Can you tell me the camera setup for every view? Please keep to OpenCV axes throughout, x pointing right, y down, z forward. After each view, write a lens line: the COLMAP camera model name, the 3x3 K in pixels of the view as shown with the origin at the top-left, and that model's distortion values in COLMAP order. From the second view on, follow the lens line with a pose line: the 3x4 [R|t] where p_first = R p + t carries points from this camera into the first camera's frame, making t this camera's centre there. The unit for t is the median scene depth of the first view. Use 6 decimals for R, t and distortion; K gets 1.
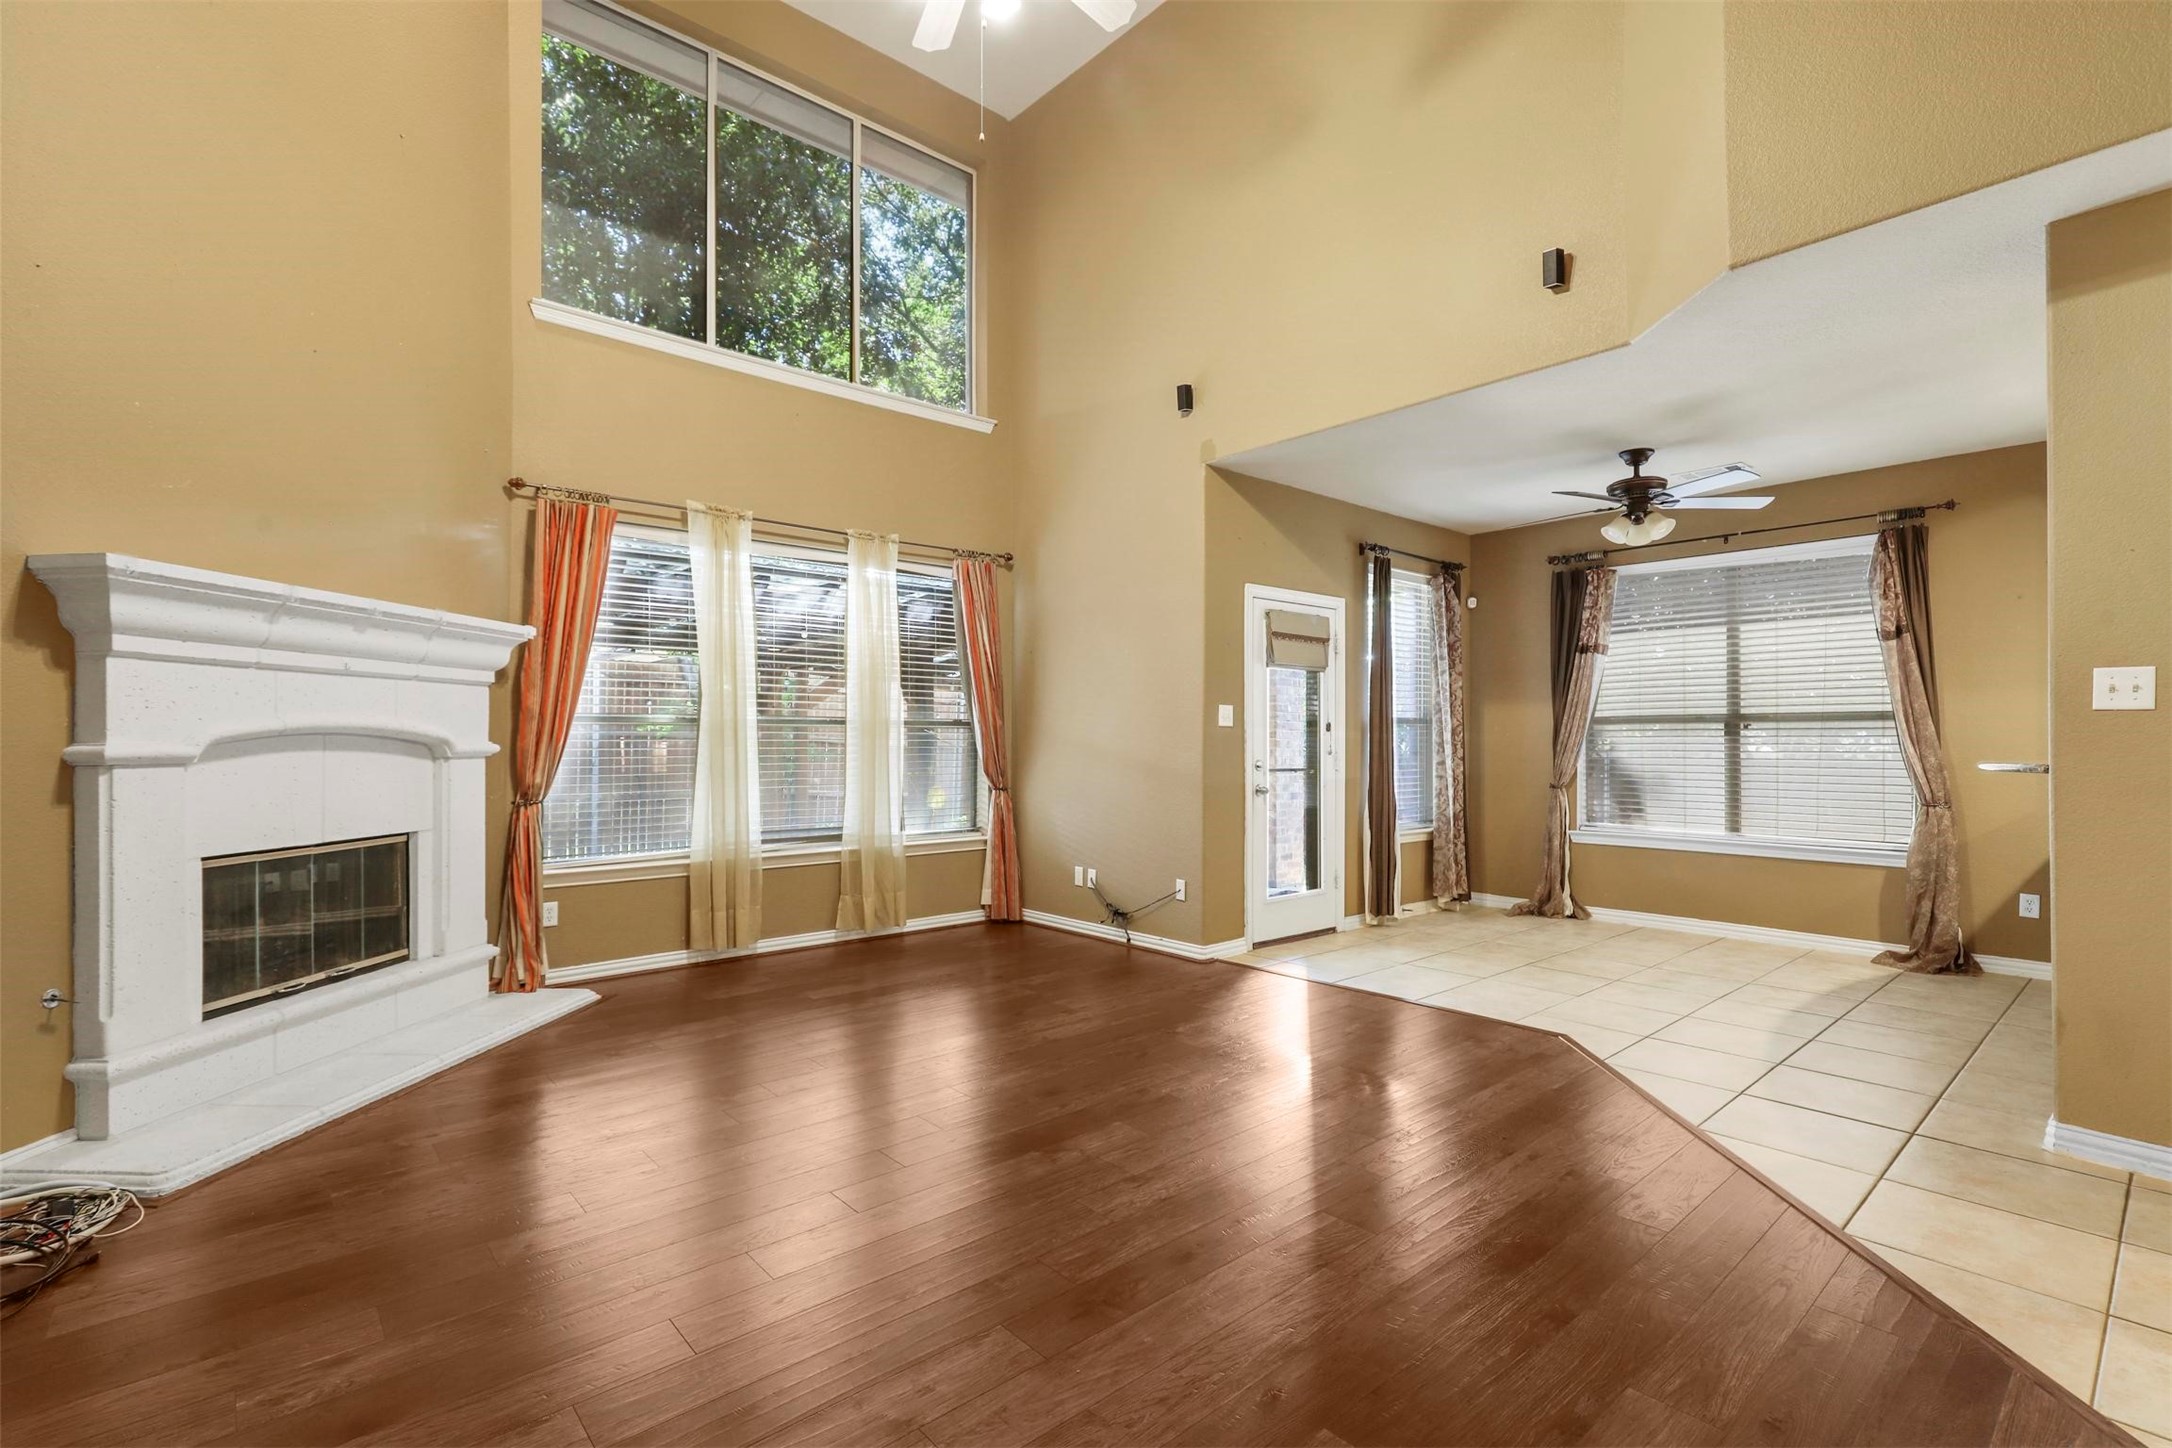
lens RADIAL K [[990.6, 0, 1104.8], [0, 990.6, 736.4], [0, 0, 1]] dist [0.001477, 0.000841]
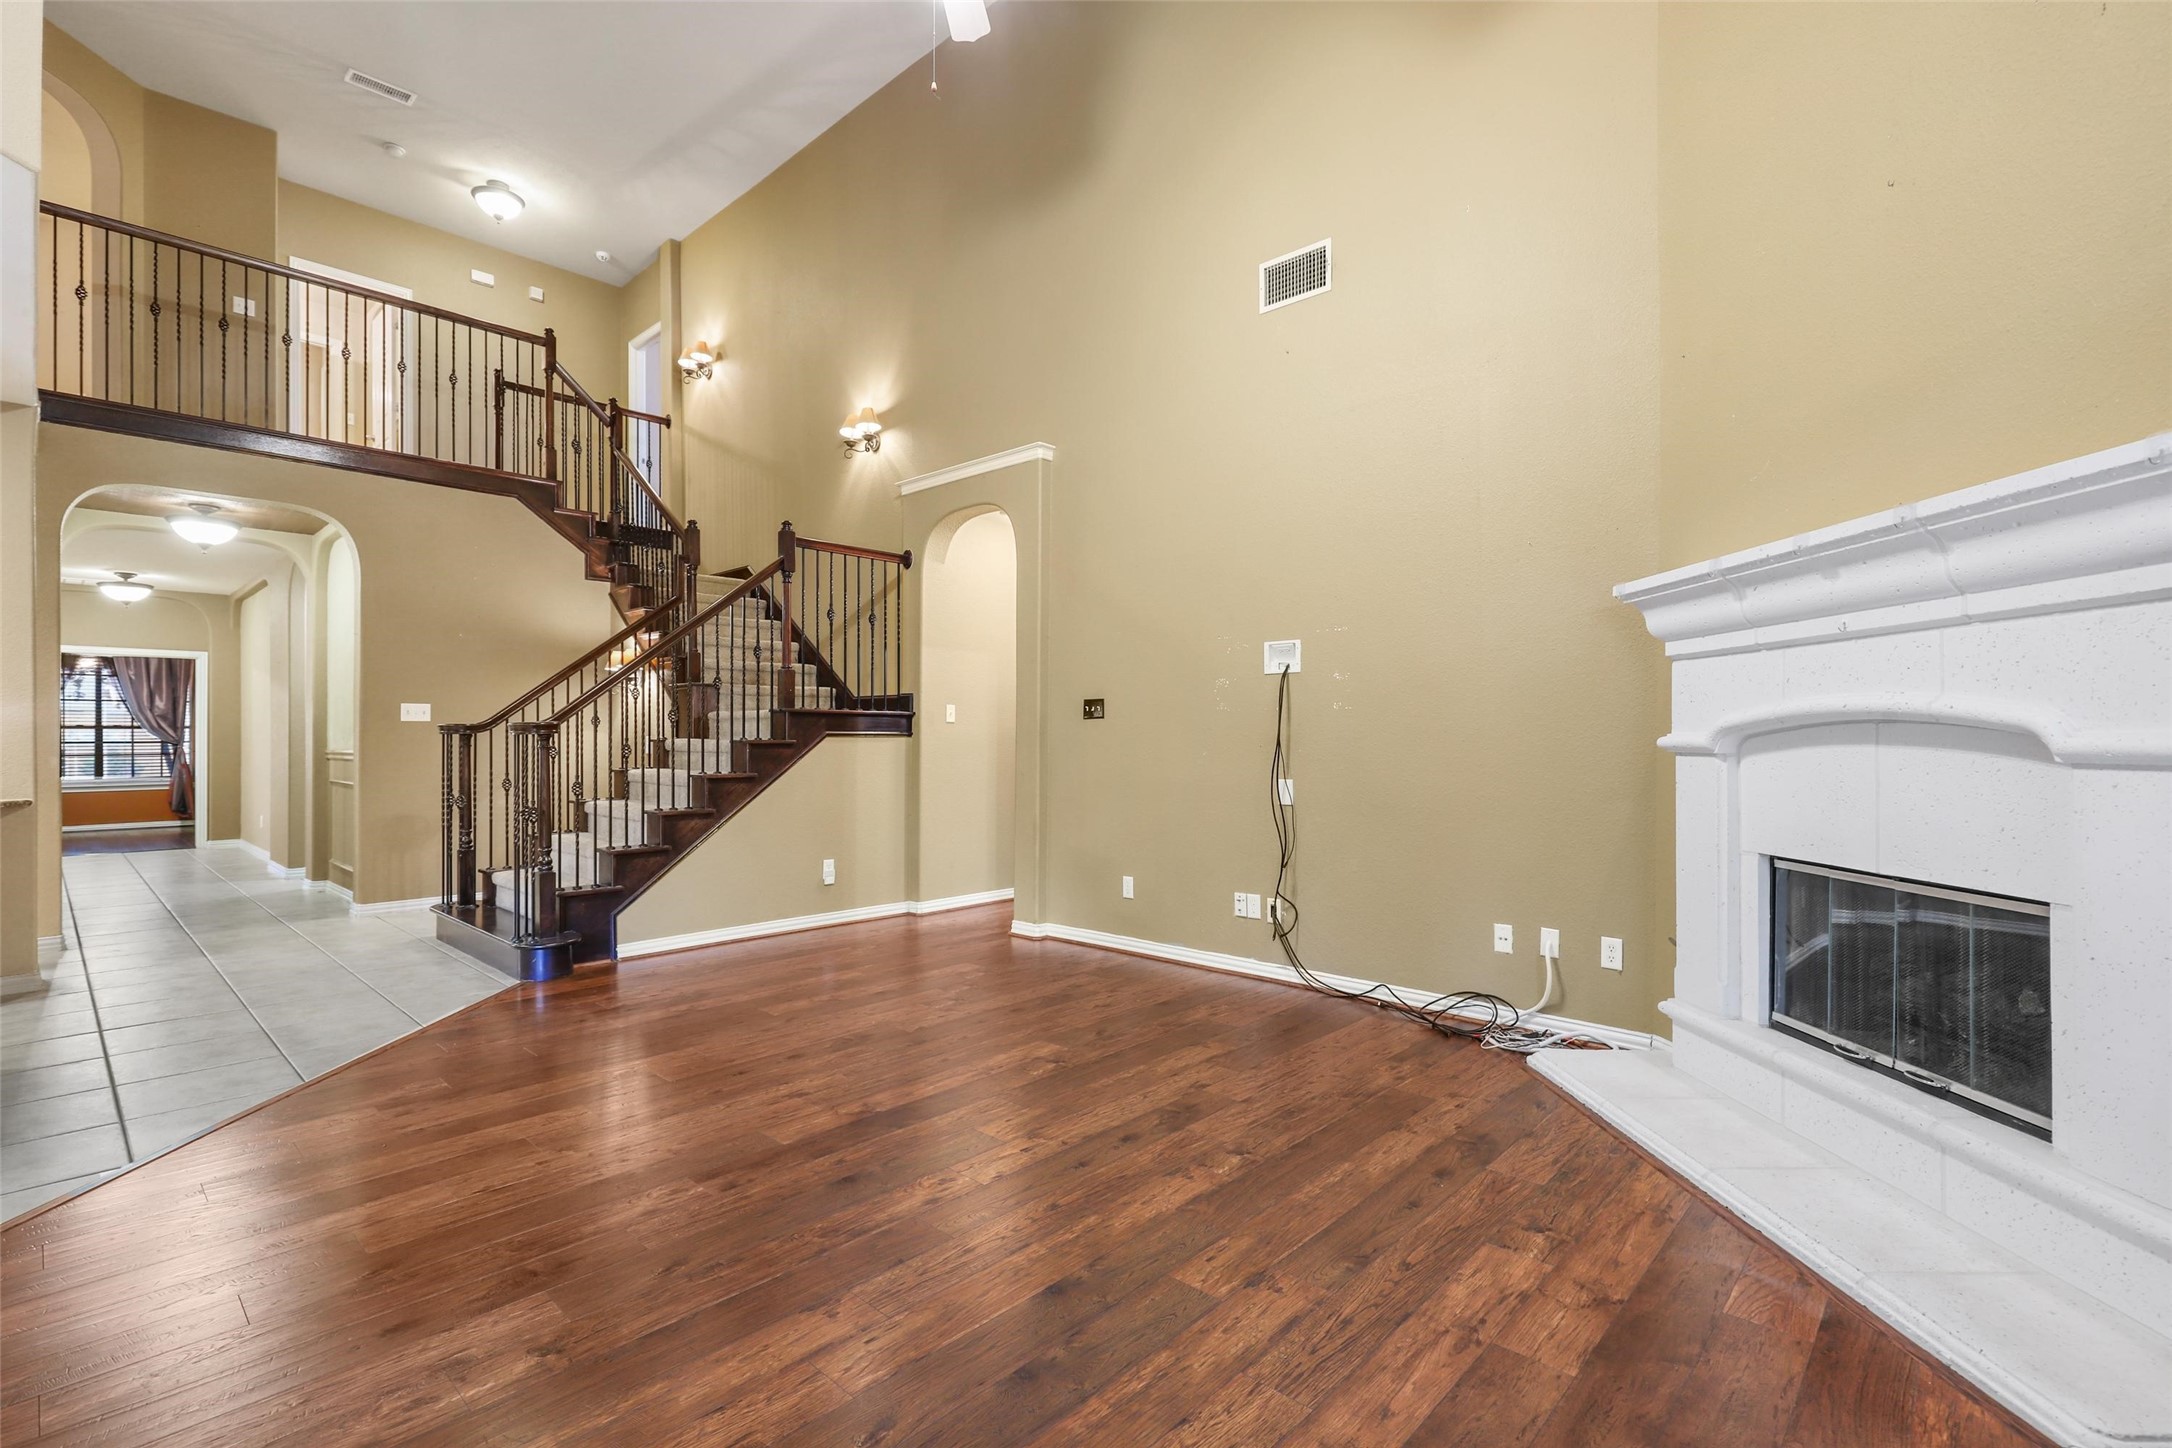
lens RADIAL K [[990.6, 0, 1084.4], [0, 990.6, 718.6], [0, 0, 1]] dist [0.001477, 0.000841]
pose [[-0.996189, 0.000759, -0.087218, -0.111304], [0.002475, 0.999806, -0.019562, 0.005733], [0.087186, -0.019704, -0.995997, 1.182484]]
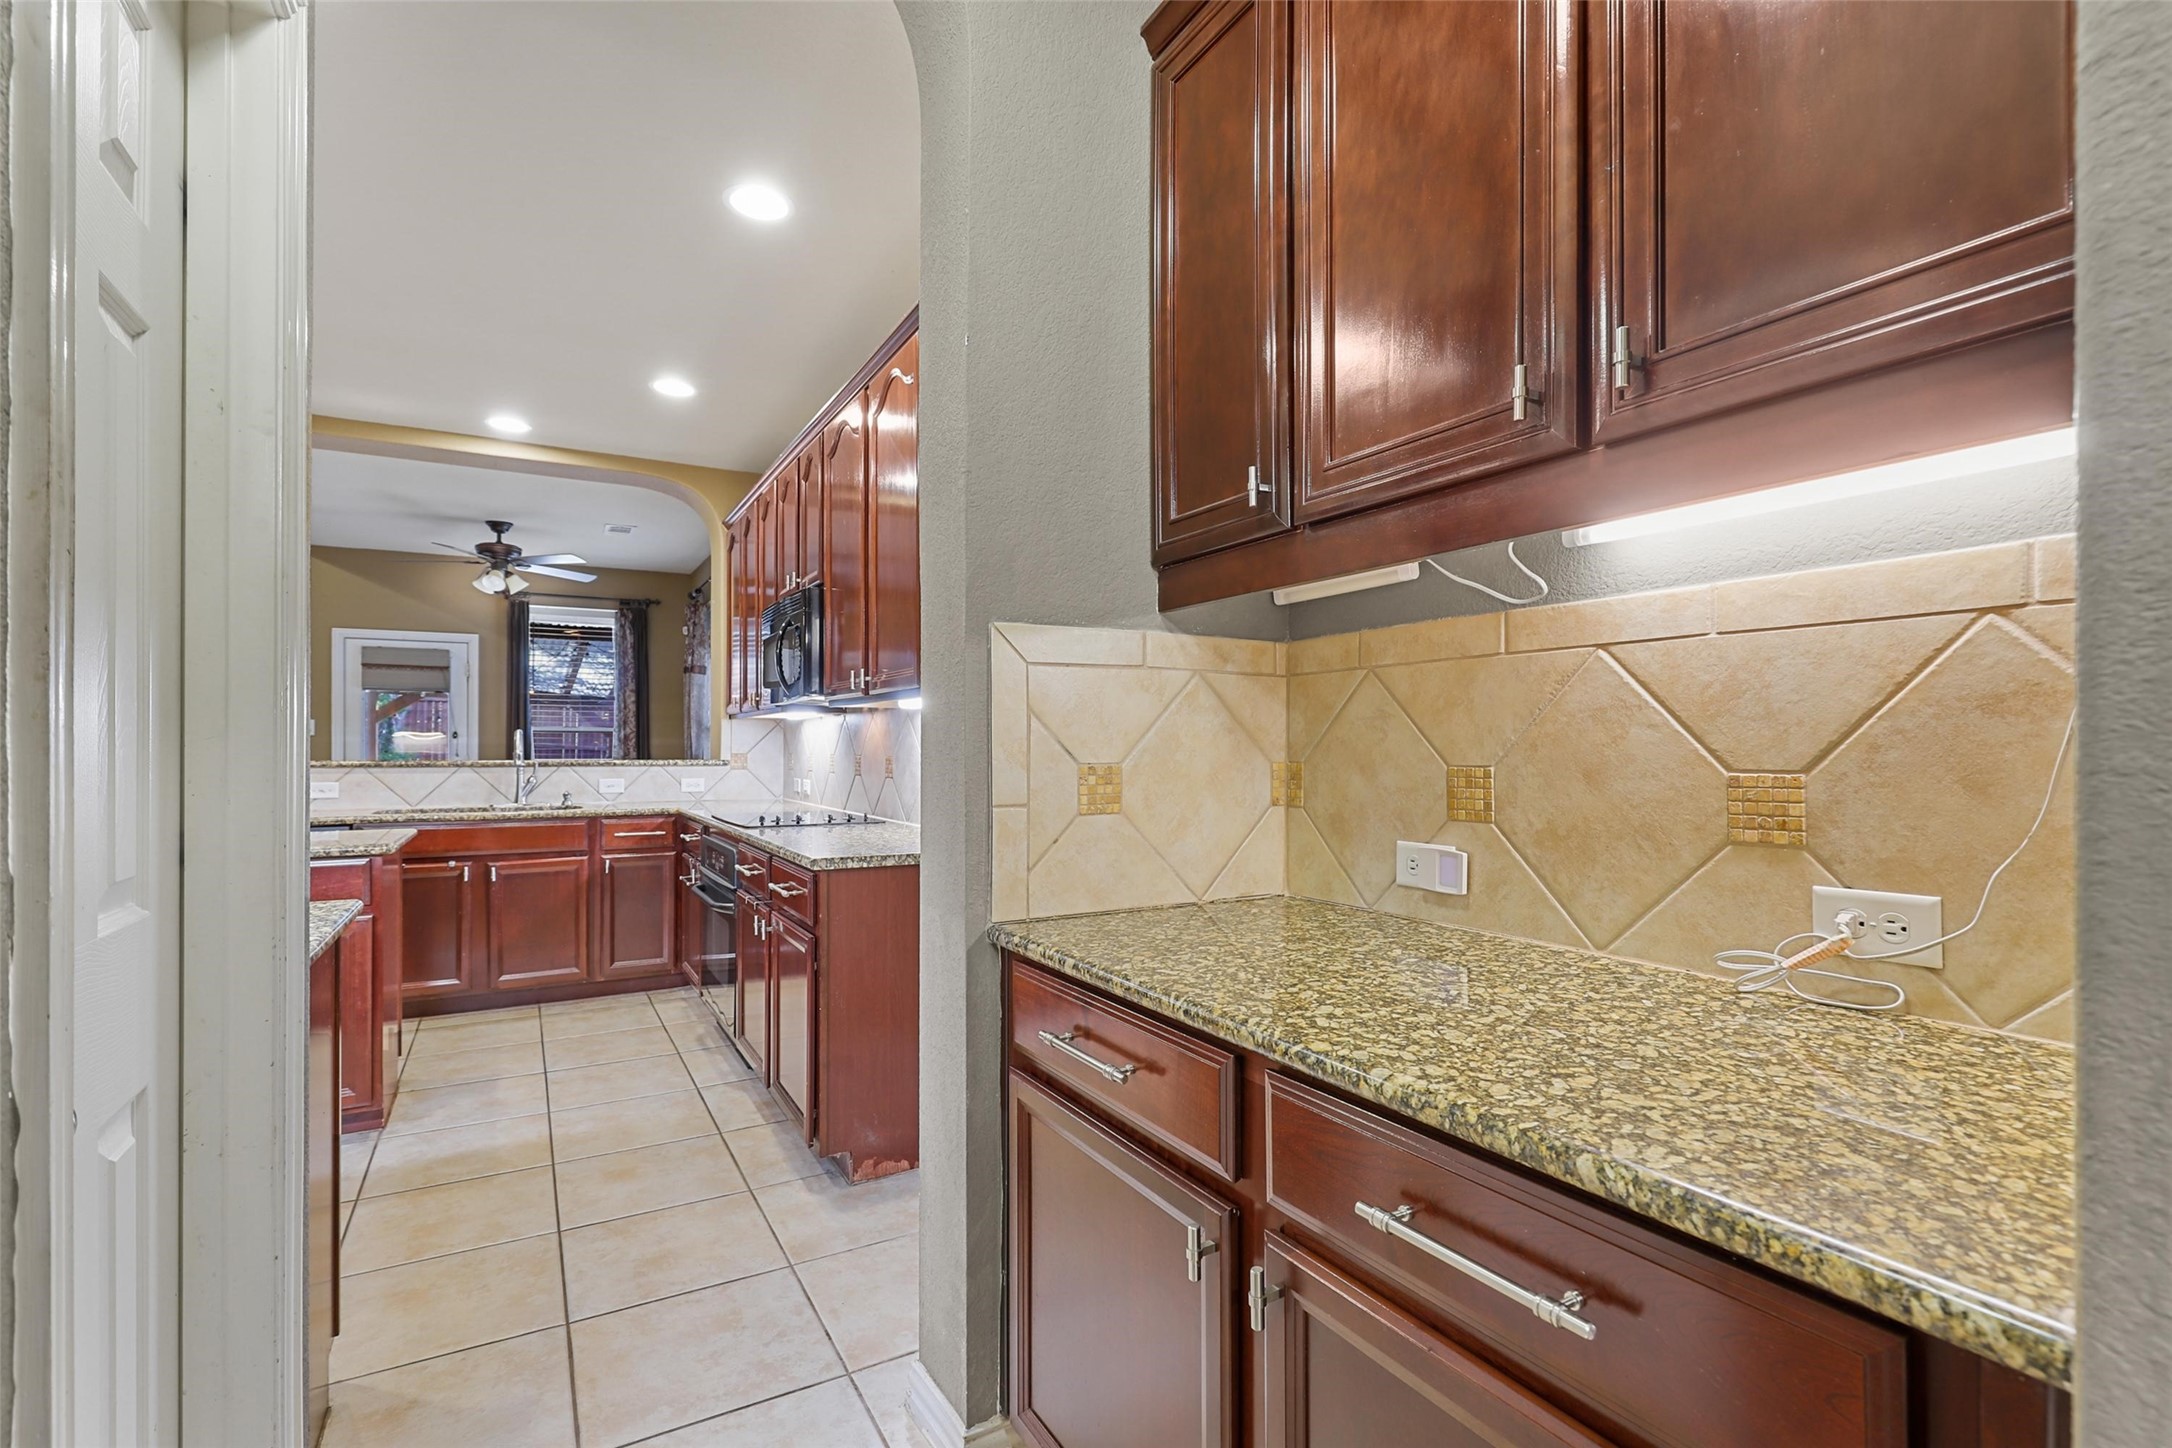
lens RADIAL K [[990.6, 0, 1084.6], [0, 990.6, 741.6], [0, 0, 1]] dist [0.001477, 0.000841]
pose [[0.978906, -0.002105, -0.204302, 1.549834], [0.002306, 0.999997, 0.000747, 0.000151], [0.204300, -0.001202, 0.978908, -0.114376]]
